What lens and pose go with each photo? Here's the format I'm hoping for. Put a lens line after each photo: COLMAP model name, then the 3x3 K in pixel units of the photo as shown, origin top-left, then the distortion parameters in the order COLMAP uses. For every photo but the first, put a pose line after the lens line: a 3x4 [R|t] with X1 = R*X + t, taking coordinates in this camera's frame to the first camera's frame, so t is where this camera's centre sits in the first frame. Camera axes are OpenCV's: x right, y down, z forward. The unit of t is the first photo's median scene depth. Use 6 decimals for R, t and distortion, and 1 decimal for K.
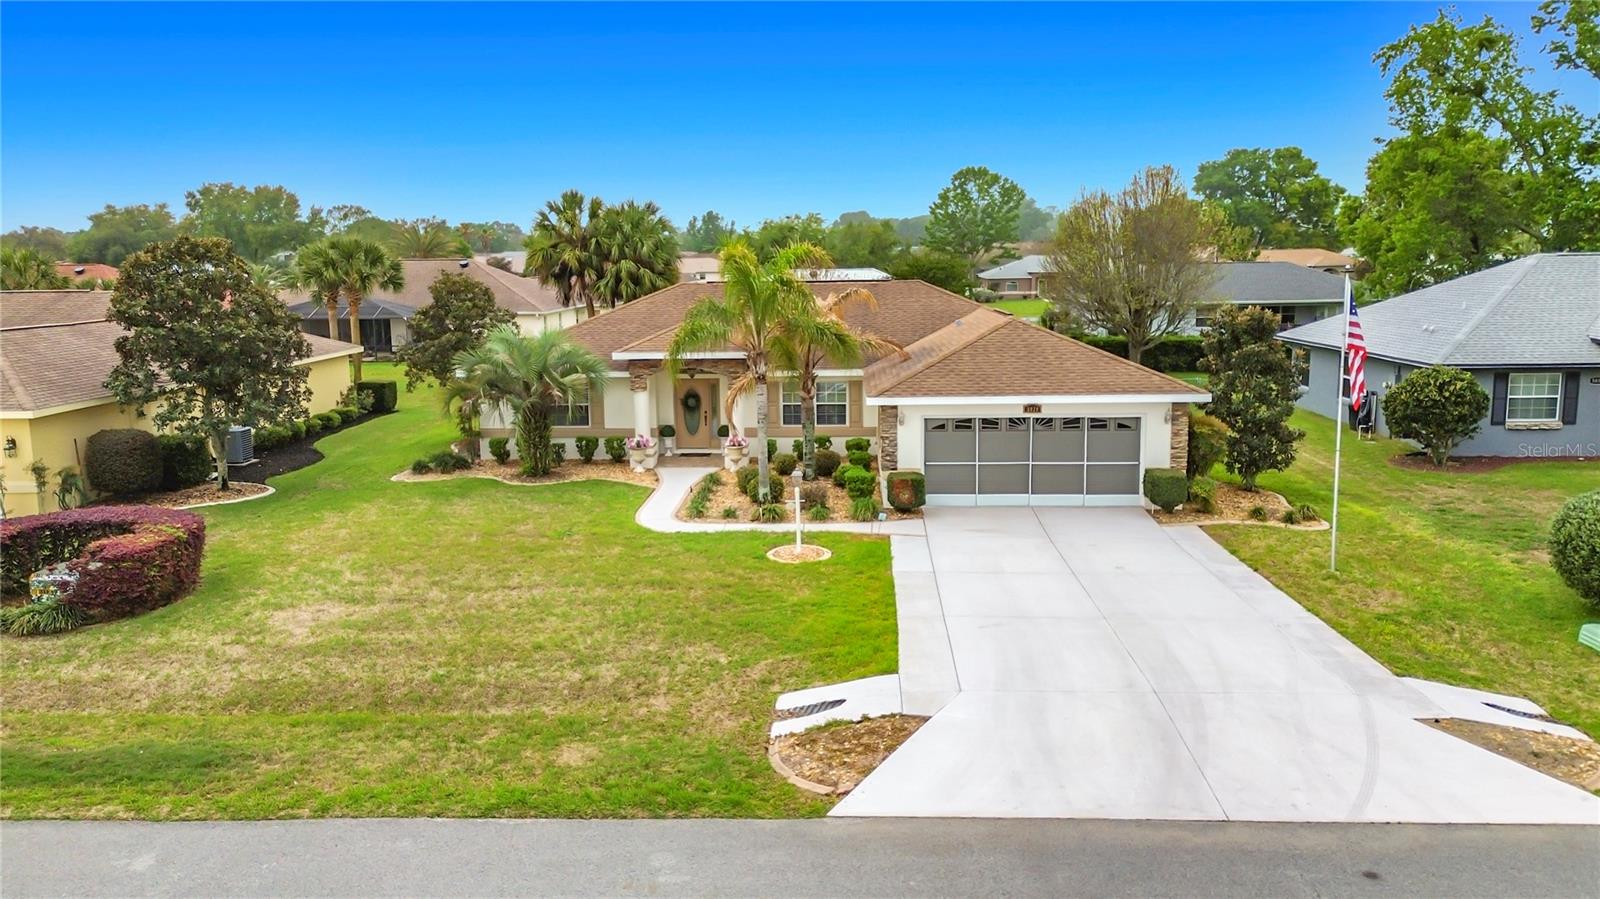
lens RADIAL K [[1142.8, 0, 800.0], [0, 1142.8, 449.5], [0, 0, 1]] dist [0.118920, -0.139786]
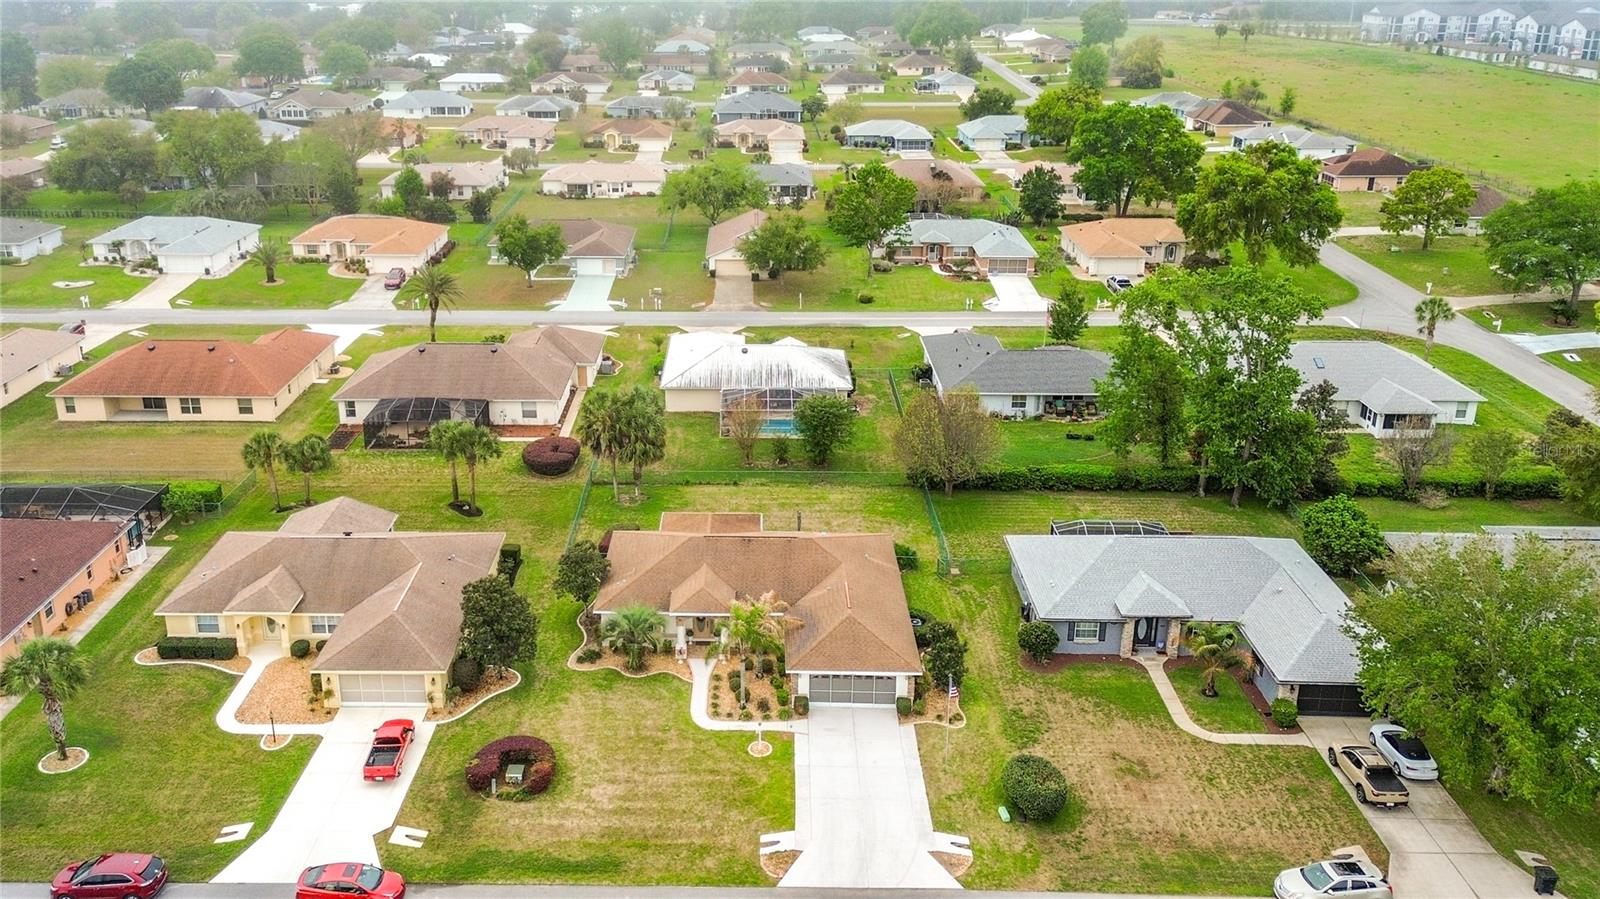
lens RADIAL K [[1288.5, 0, 720.6], [0, 1288.5, 451.0], [0, 0, 1]] dist [0.067735, -0.049931]
pose [[0.999843, 0.002576, 0.017537, -0.128654], [-0.006190, 0.977836, 0.209279, -1.064021], [-0.016609, -0.209355, 0.977699, -1.577996]]
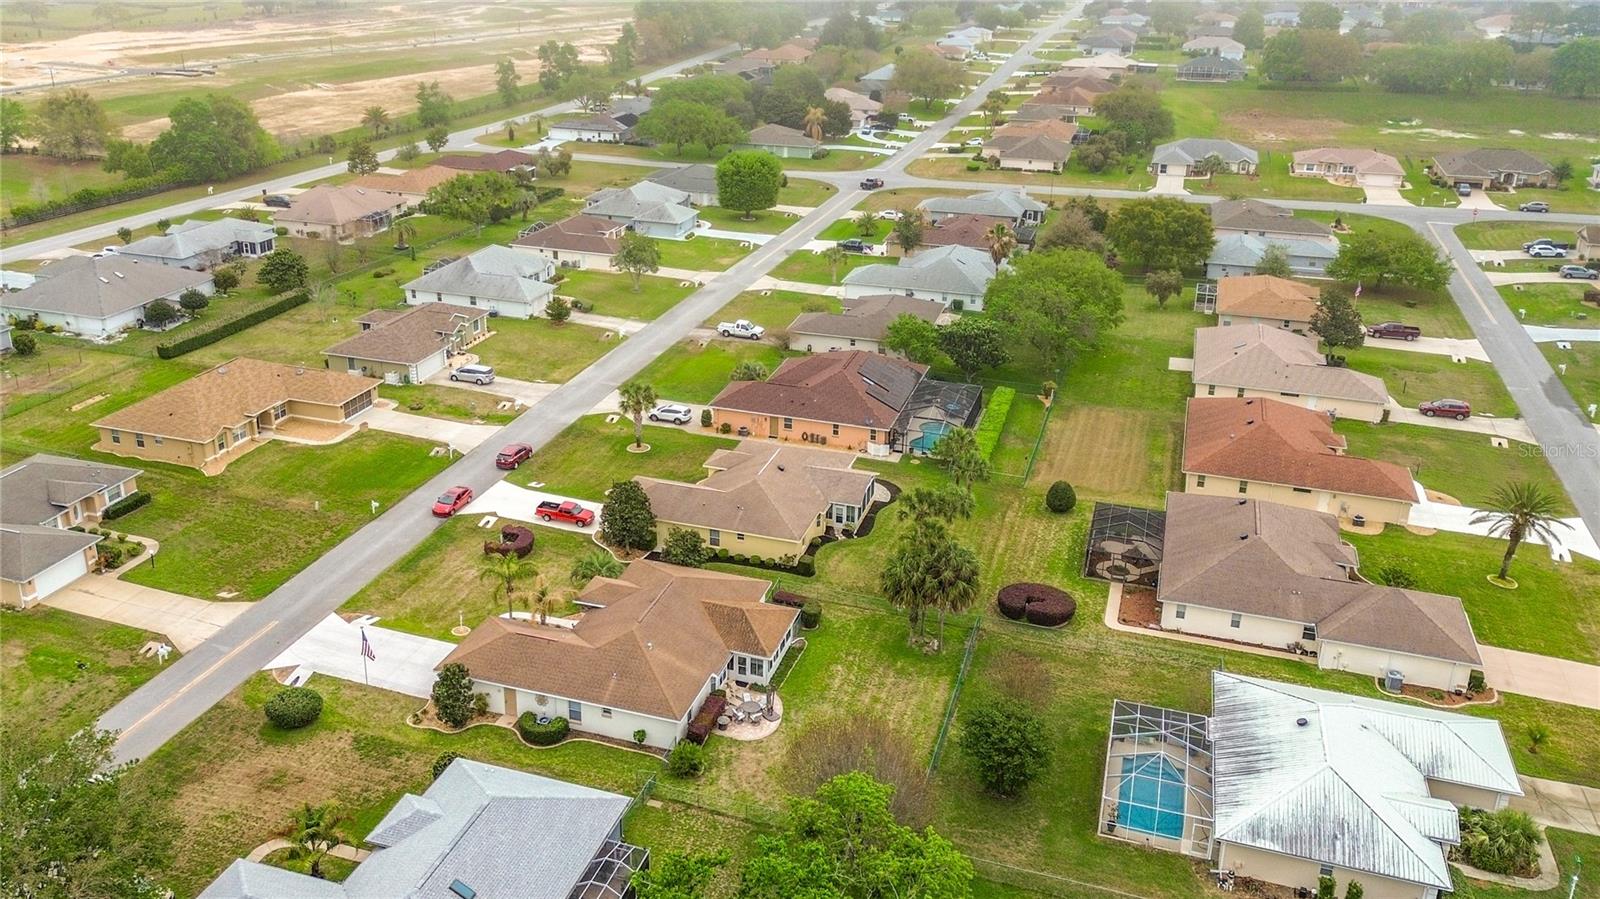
lens RADIAL K [[1256.8, 0, 732.6], [0, 1256.8, 445.8], [0, 0, 1]] dist [0.097290, -0.101735]
pose [[-0.293329, 0.382852, -0.876004, 2.723503], [-0.155133, 0.885105, 0.438775, -2.084915], [0.943341, 0.264603, -0.200233, 2.177419]]
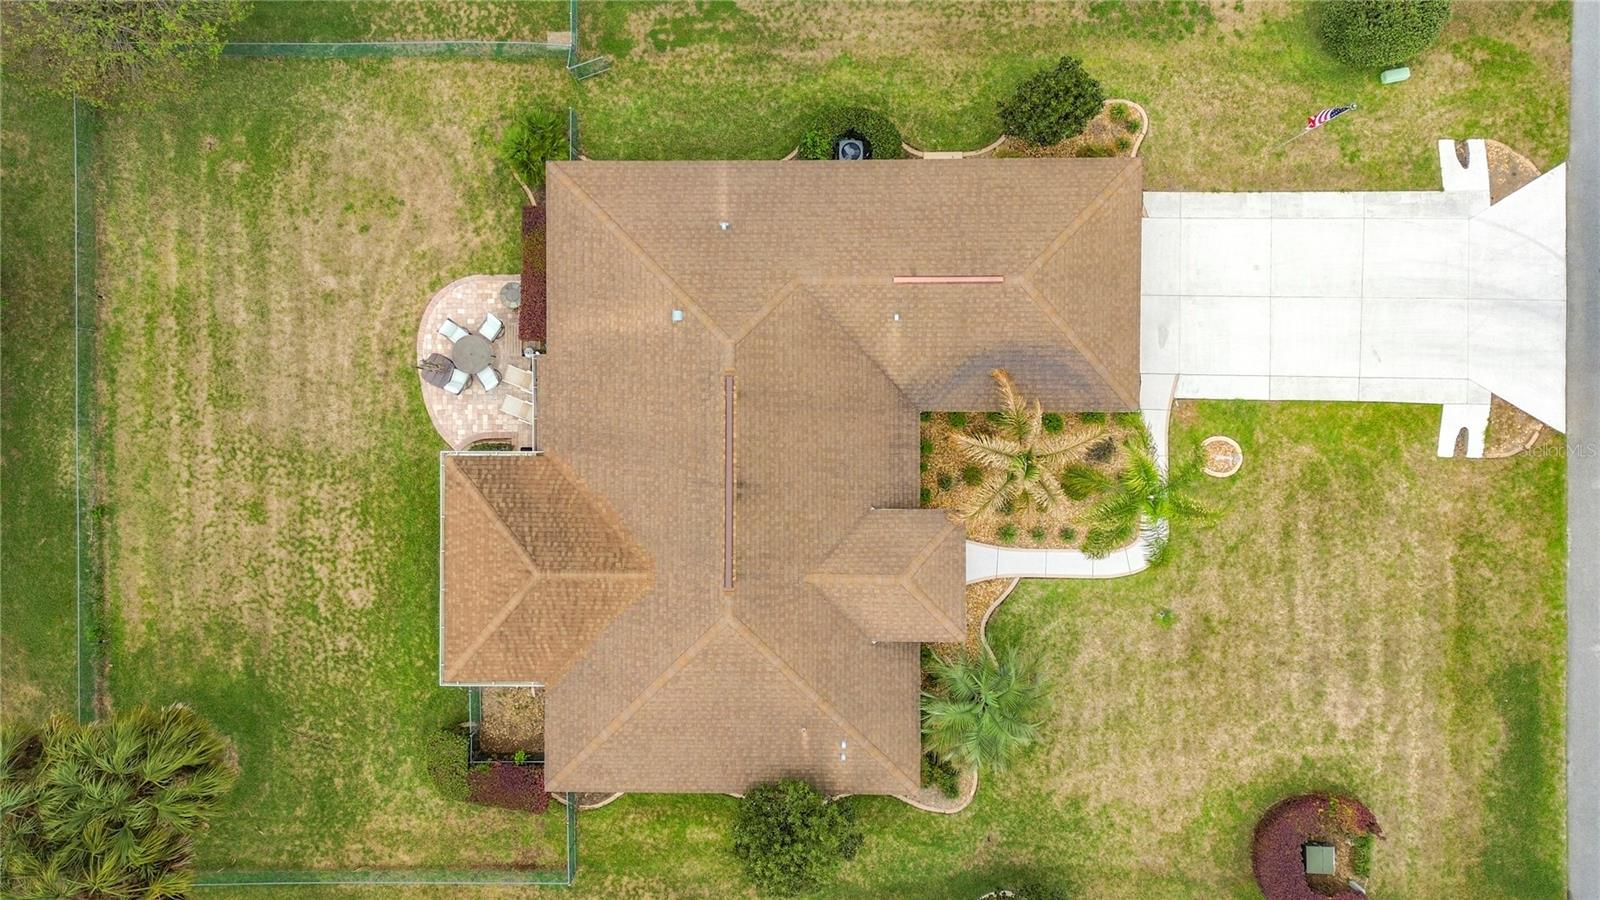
lens RADIAL K [[1193.7, 0, 794.3], [0, 1193.7, 420.6], [0, 0, 1]] dist [0.026547, -0.004275]
pose [[-0.040859, -0.999160, 0.003061, 0.059512], [0.197158, -0.005059, 0.980359, -1.447999], [-0.979520, 0.040660, 0.197200, 1.085989]]
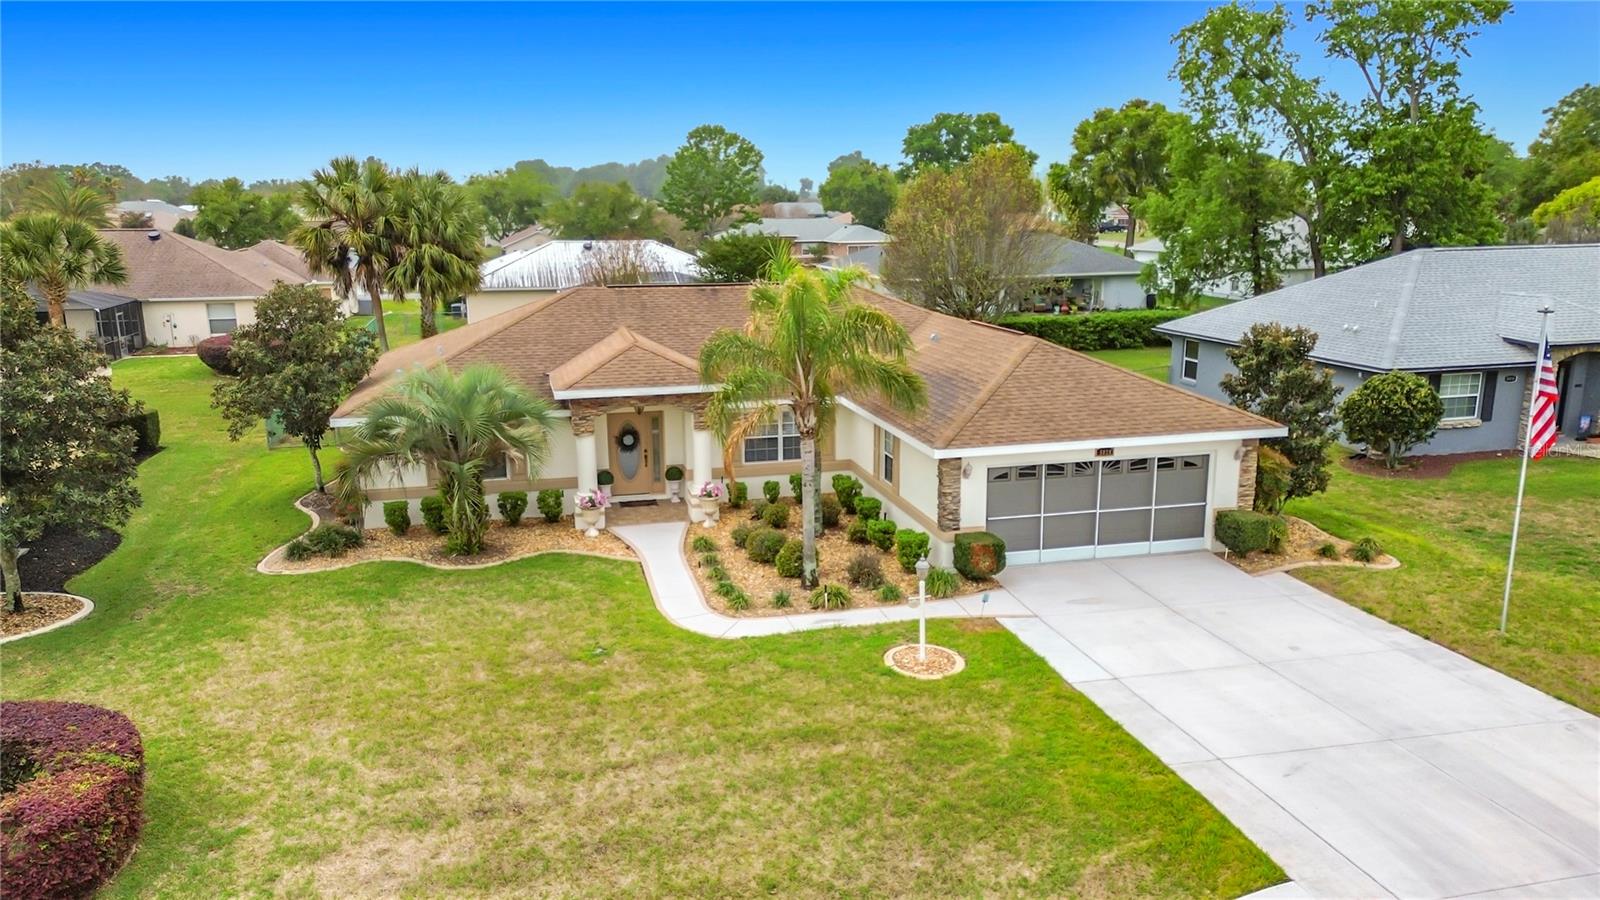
lens RADIAL K [[1142.8, 0, 800.0], [0, 1142.8, 450.0], [0, 0, 1]] dist [0.118920, -0.139786]
pose [[0.958914, -0.055319, 0.278251, -0.265448], [0.043002, 0.997814, 0.050181, -0.090032], [-0.280418, -0.036154, 0.959197, 0.211591]]
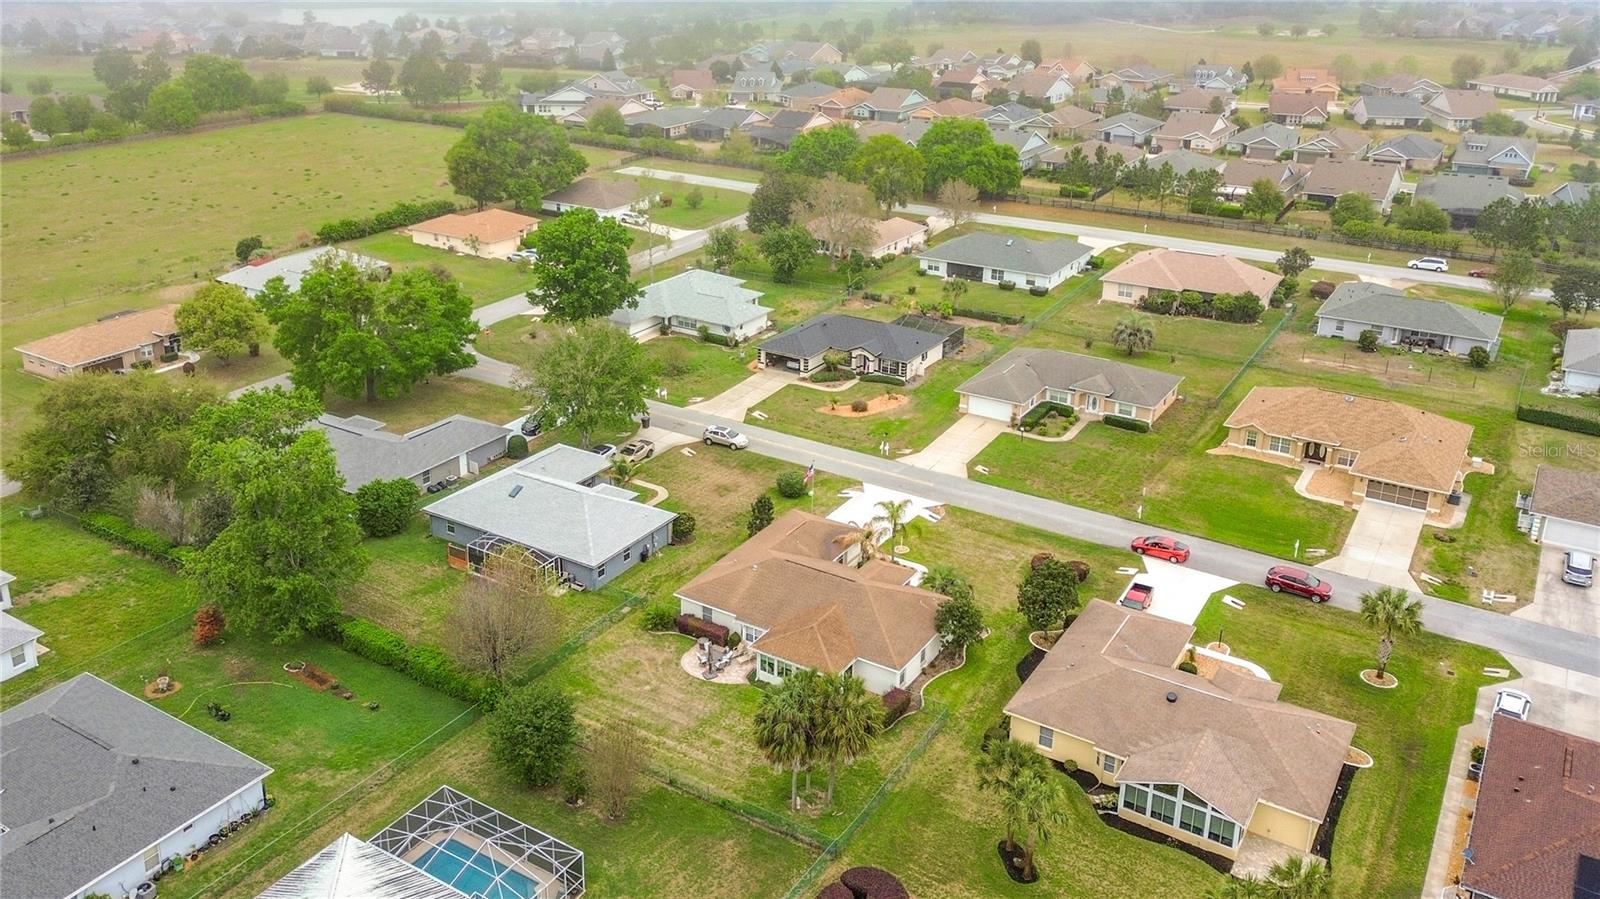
lens RADIAL K [[1256.8, 0, 732.6], [0, 1256.8, 445.8], [0, 0, 1]] dist [0.097290, -0.101735]
pose [[-0.858714, -0.197439, 0.472893, -1.406742], [0.083101, 0.856935, 0.508681, -2.353343], [-0.505672, 0.476110, -0.719455, 3.947989]]
